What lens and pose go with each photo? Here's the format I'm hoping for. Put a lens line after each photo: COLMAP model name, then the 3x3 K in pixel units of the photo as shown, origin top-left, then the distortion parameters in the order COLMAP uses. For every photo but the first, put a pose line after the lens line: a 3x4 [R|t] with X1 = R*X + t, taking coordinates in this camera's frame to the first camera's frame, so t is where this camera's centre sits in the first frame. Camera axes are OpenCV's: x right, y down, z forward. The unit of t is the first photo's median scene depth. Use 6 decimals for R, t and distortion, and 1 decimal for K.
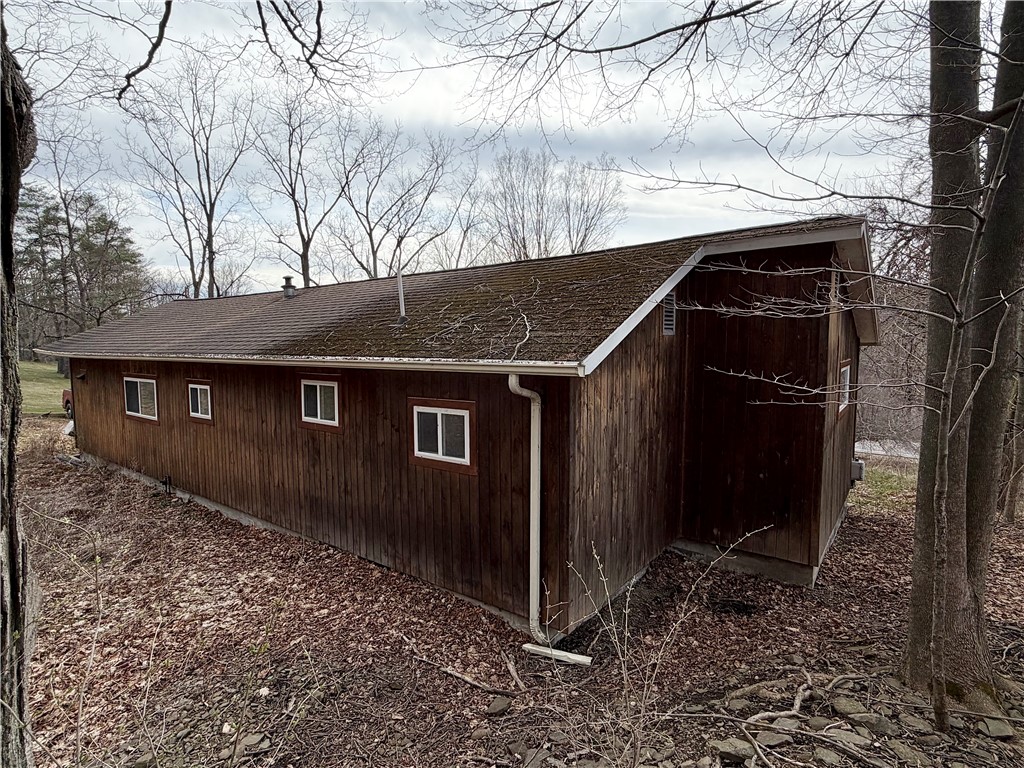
lens RADIAL K [[539.4, 0, 511.7], [0, 539.4, 385.7], [0, 0, 1]] dist [0.000597, -0.002205]
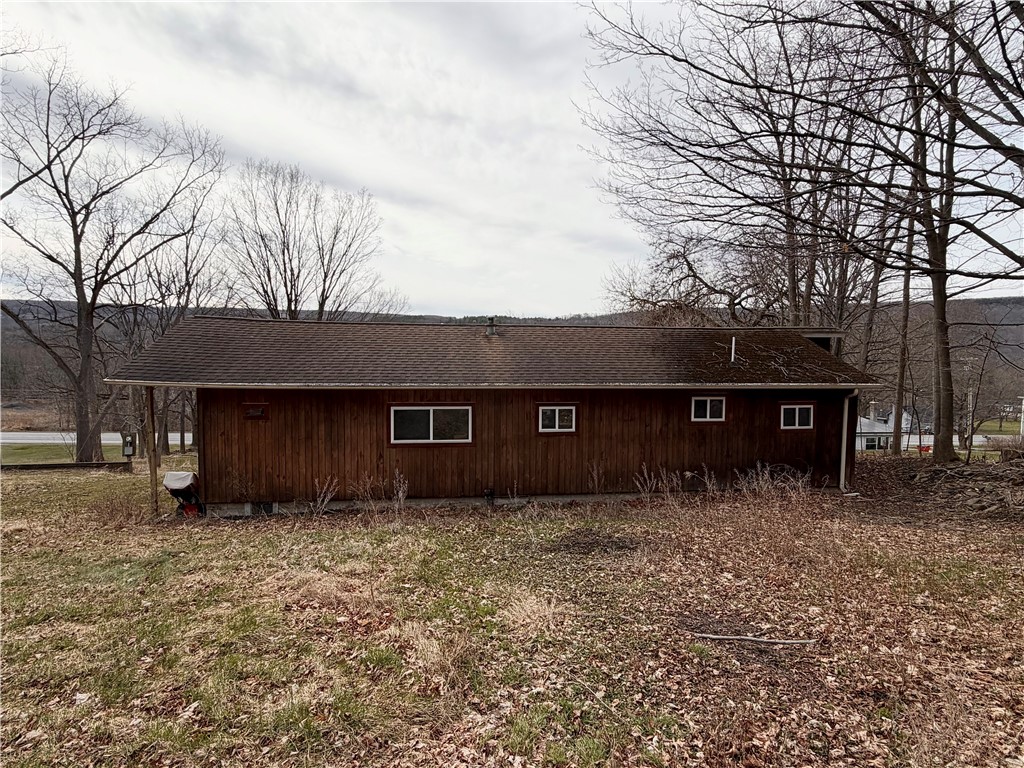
lens RADIAL K [[539.4, 0, 512.9], [0, 539.4, 388.8], [0, 0, 1]] dist [0.000597, -0.002205]
pose [[0.701778, -0.018395, 0.712158, -2.032219], [0.046461, 0.998720, -0.019987, -0.029685], [-0.710879, 0.047114, 0.701735, 0.203987]]
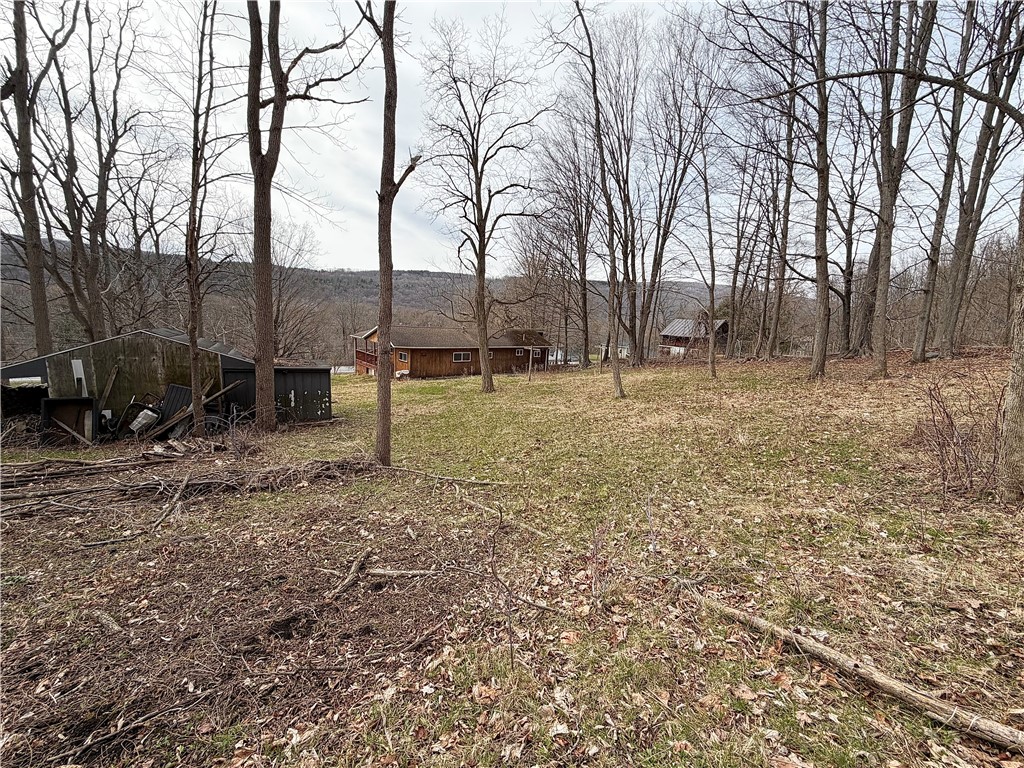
lens RADIAL K [[409.2, 0, 510.7], [0, 409.2, 379.1], [0, 0, 1]] dist [-0.000073, -0.000400]
pose [[0.261831, -0.121560, 0.957428, -5.668681], [0.032220, 0.992584, 0.117213, -0.258864], [-0.964576, 0.000158, 0.263806, -0.352212]]
